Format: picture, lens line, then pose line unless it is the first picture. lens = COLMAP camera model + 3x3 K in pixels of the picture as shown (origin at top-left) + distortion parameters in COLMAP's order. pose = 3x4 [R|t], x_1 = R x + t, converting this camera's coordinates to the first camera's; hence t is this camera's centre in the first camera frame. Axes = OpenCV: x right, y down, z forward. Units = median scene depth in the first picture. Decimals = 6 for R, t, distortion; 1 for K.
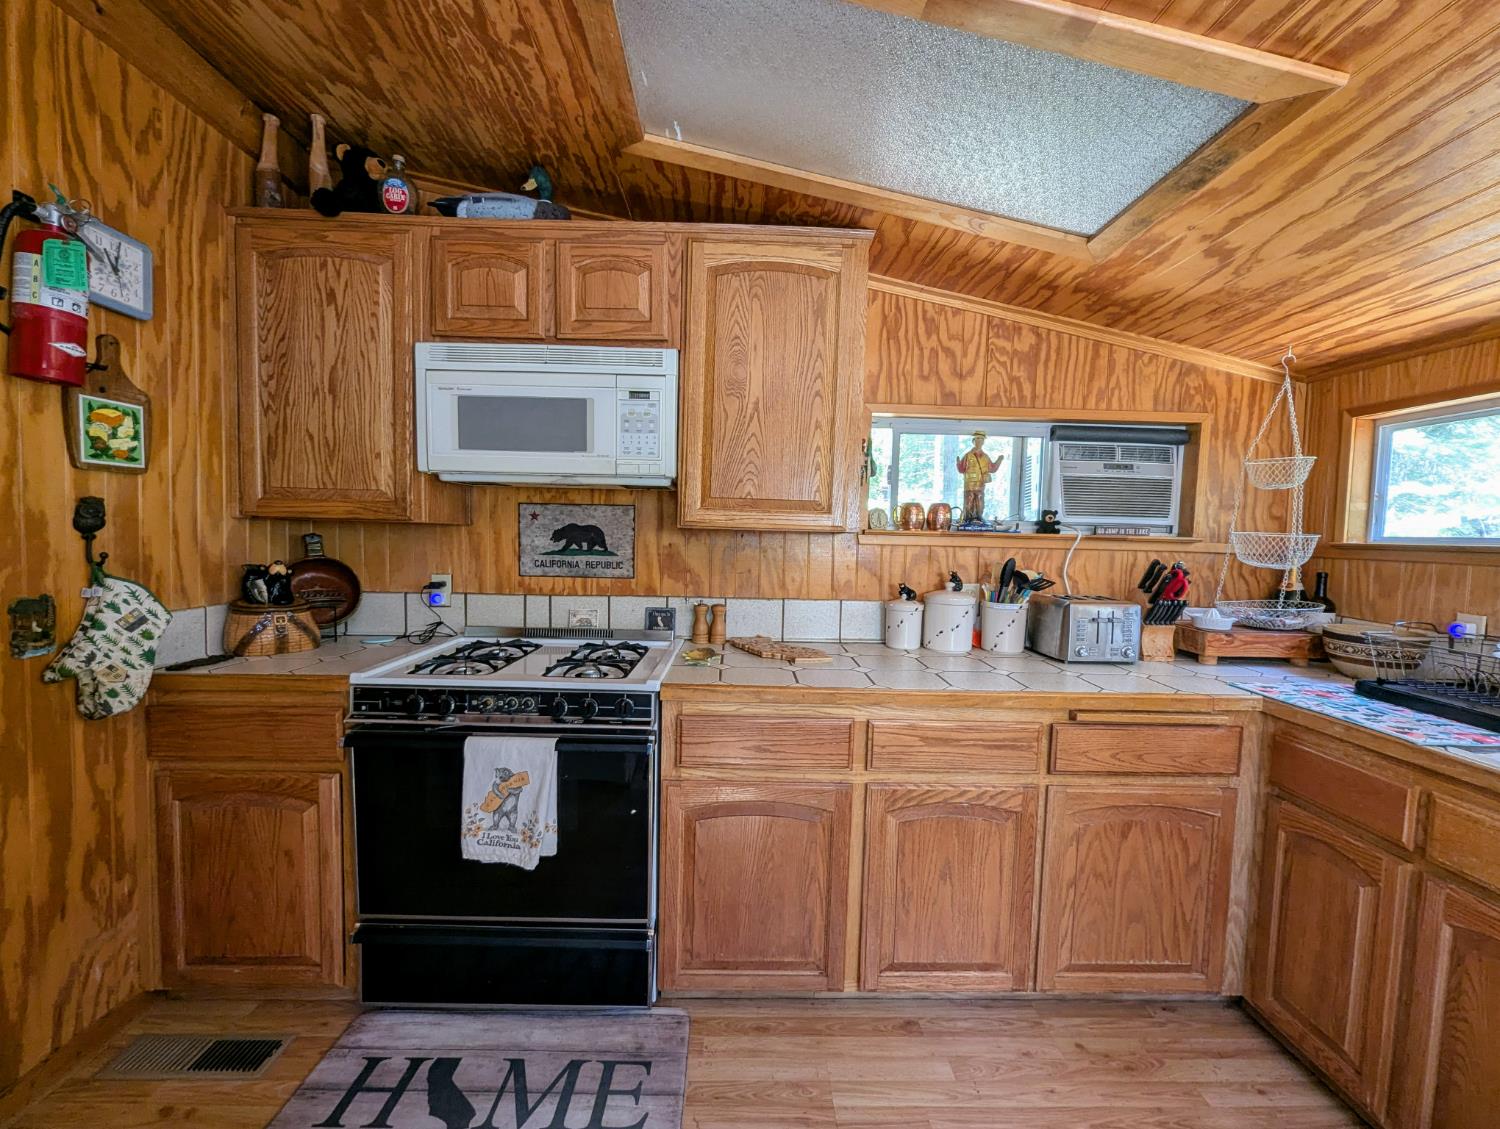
lens RADIAL K [[622.3, 0, 750.8], [0, 622.3, 577.6], [0, 0, 1]] dist [0.002774, -0.002300]
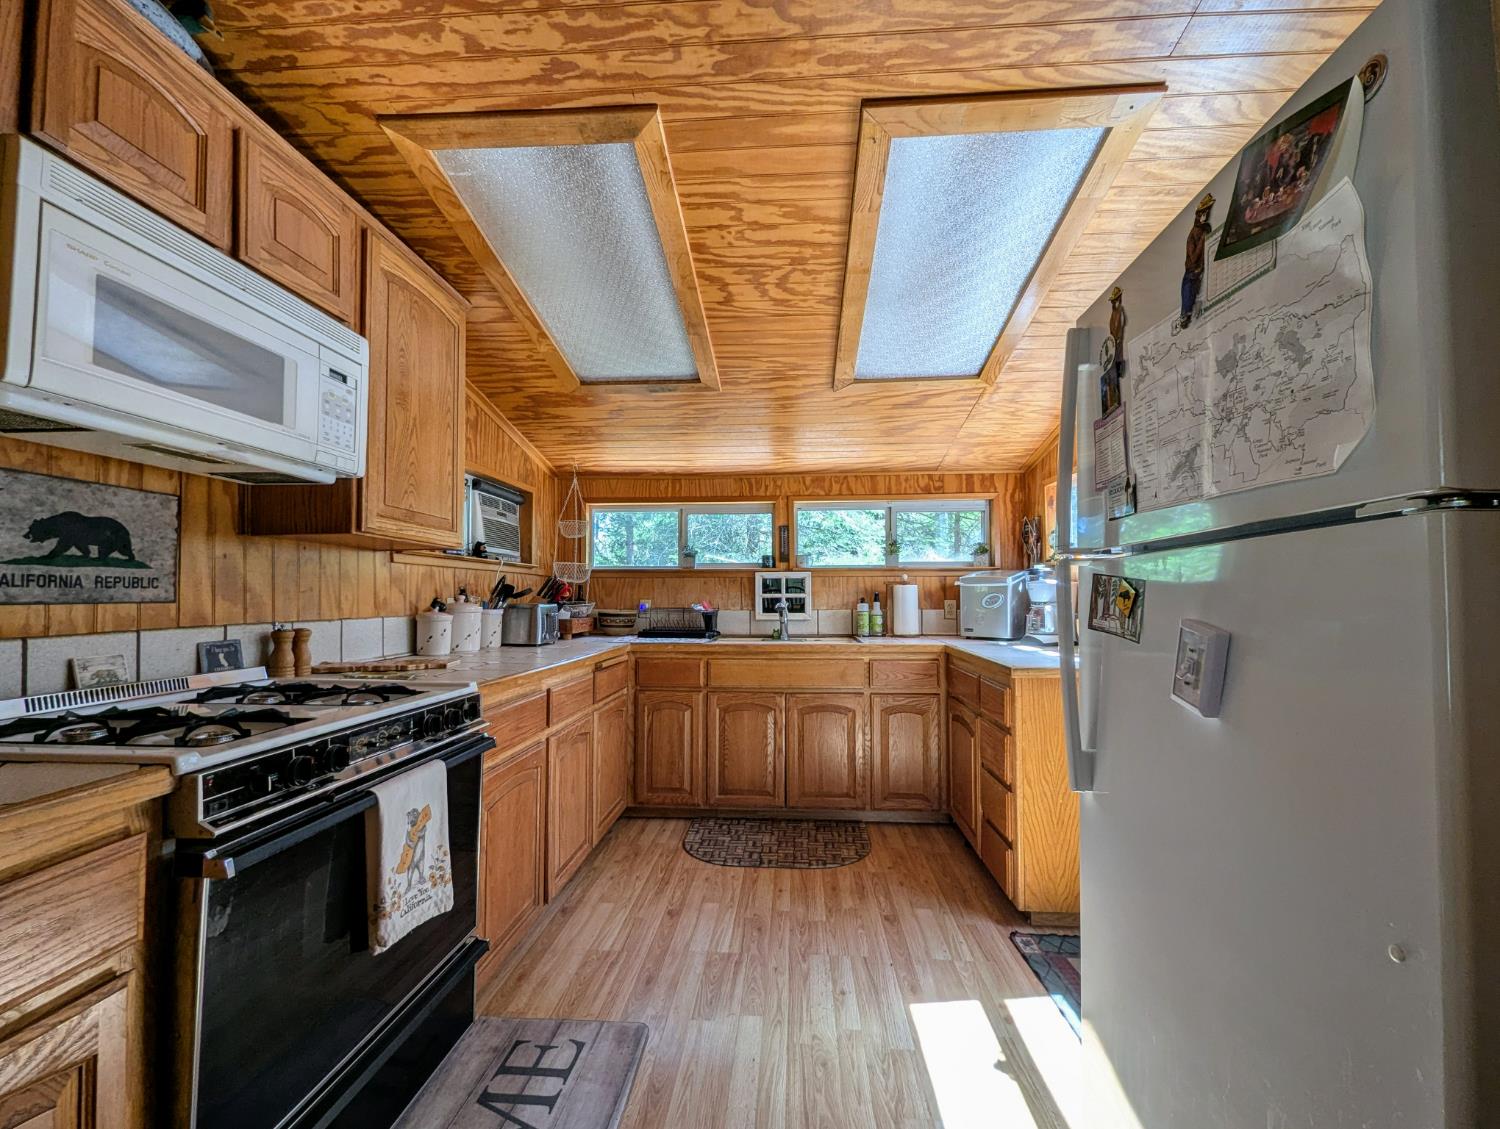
lens RADIAL K [[622.3, 0, 752.4], [0, 622.3, 580.6], [0, 0, 1]] dist [0.002774, -0.002300]
pose [[0.094318, 0.001644, 0.995541, -0.975895], [0.072779, 0.997312, -0.008542, 0.035389], [-0.992878, 0.073260, 0.093944, 0.375442]]
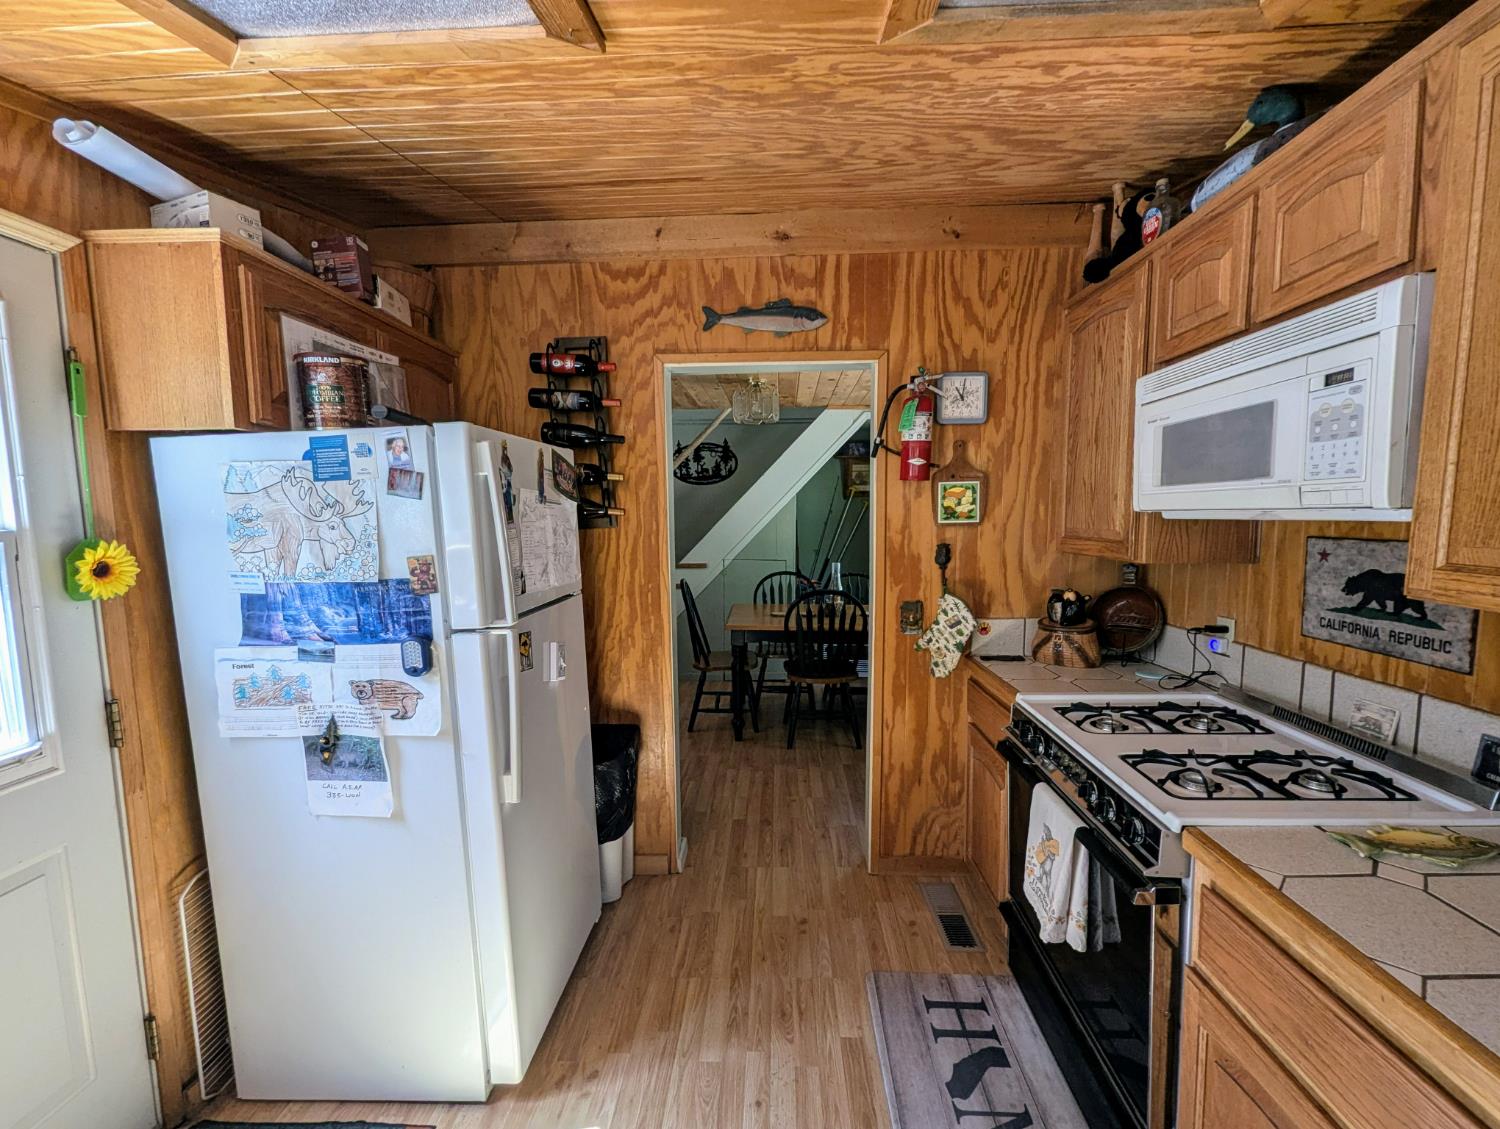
lens RADIAL K [[622.3, 0, 760.2], [0, 622.3, 577.9], [0, 0, 1]] dist [0.002774, -0.002300]
pose [[-0.053896, 0.081129, -0.995245, 0.473984], [-0.052083, 0.995109, 0.083938, -0.119577], [0.997187, 0.056360, -0.049406, 0.475865]]
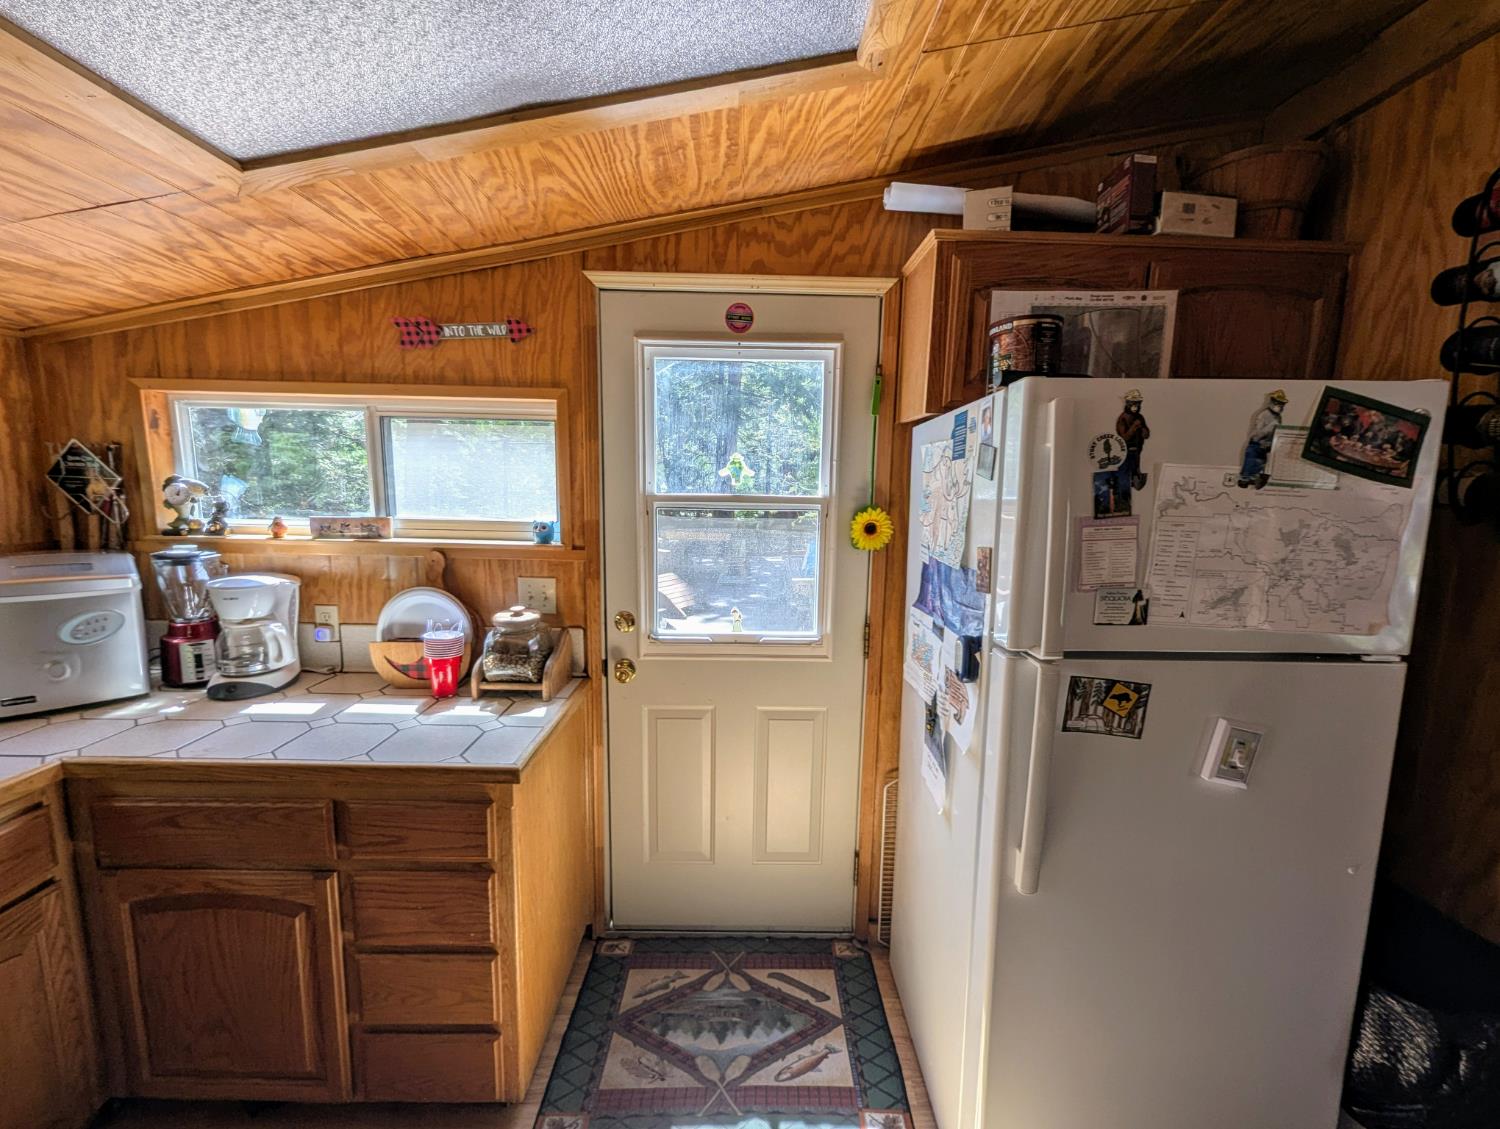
lens RADIAL K [[622.3, 0, 752.2], [0, 622.3, 578.1], [0, 0, 1]] dist [0.002774, -0.002300]
pose [[-0.998993, -0.044320, 0.007048, -0.034739], [-0.041734, 0.975239, 0.217178, -0.159168], [-0.016499, 0.216665, -0.976107, 0.662838]]
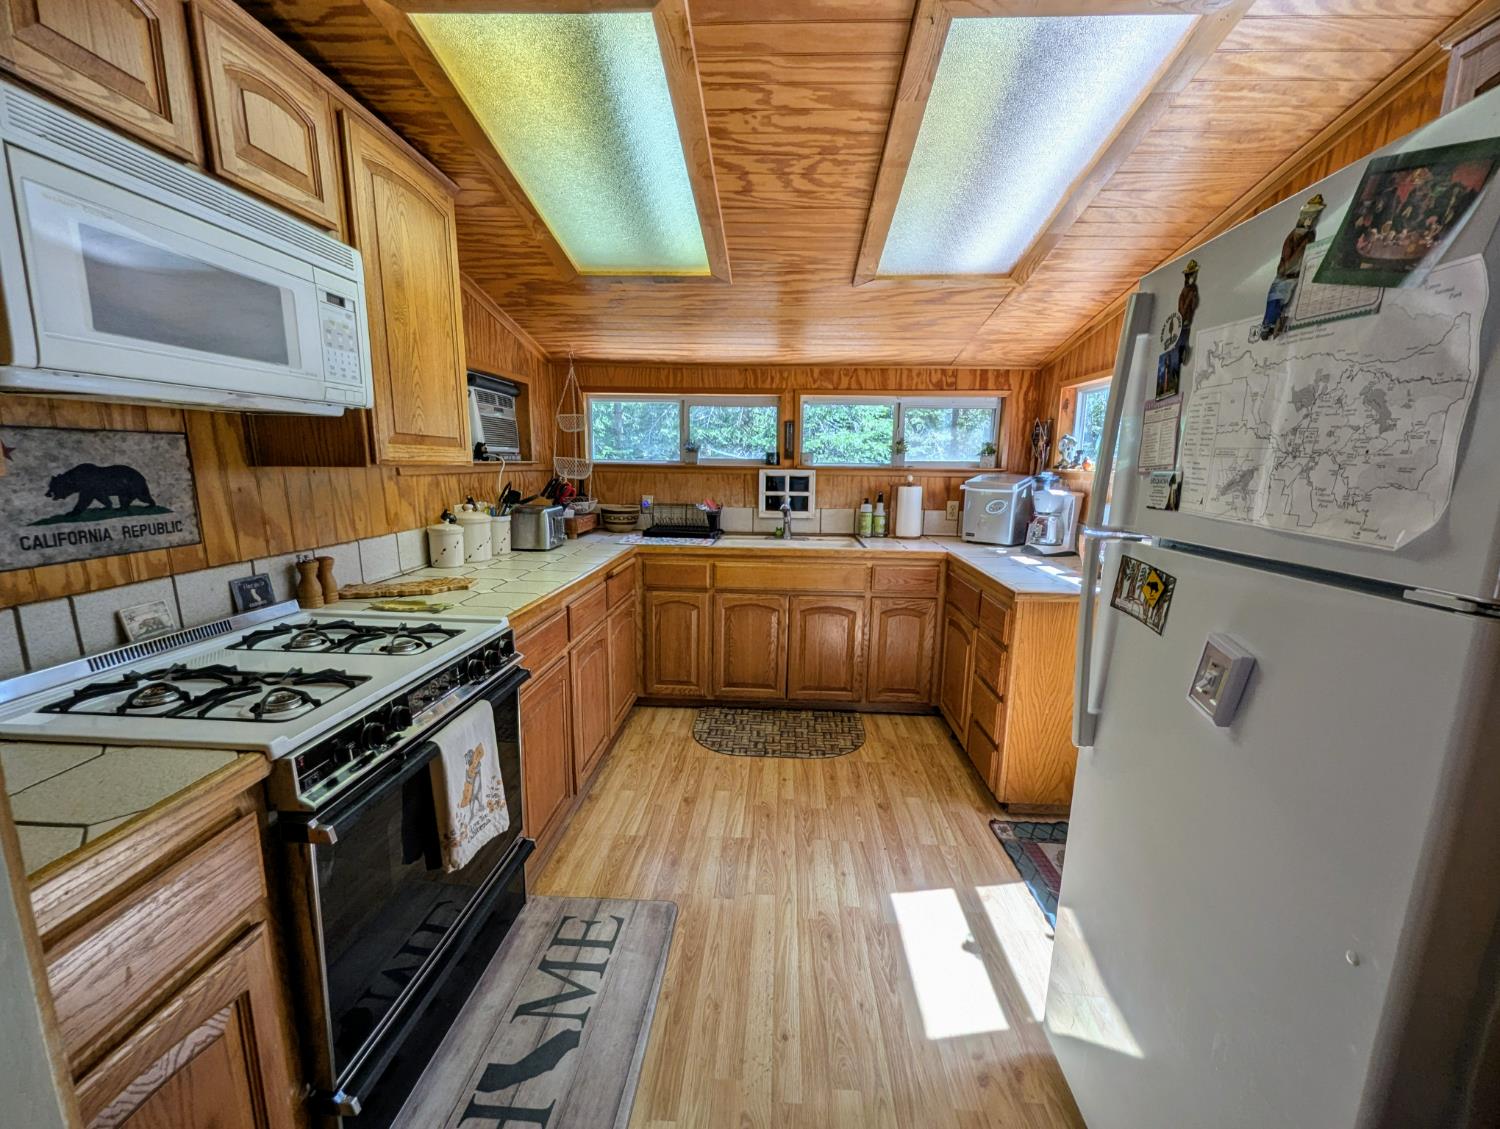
lens RADIAL K [[622.3, 0, 752.0], [0, 622.3, 580.9], [0, 0, 1]] dist [0.002774, -0.002300]
pose [[0.075506, -0.212776, 0.974179, -0.984191], [0.057360, 0.976277, 0.208788, -0.079781], [-0.995494, 0.040115, 0.085919, 0.420627]]
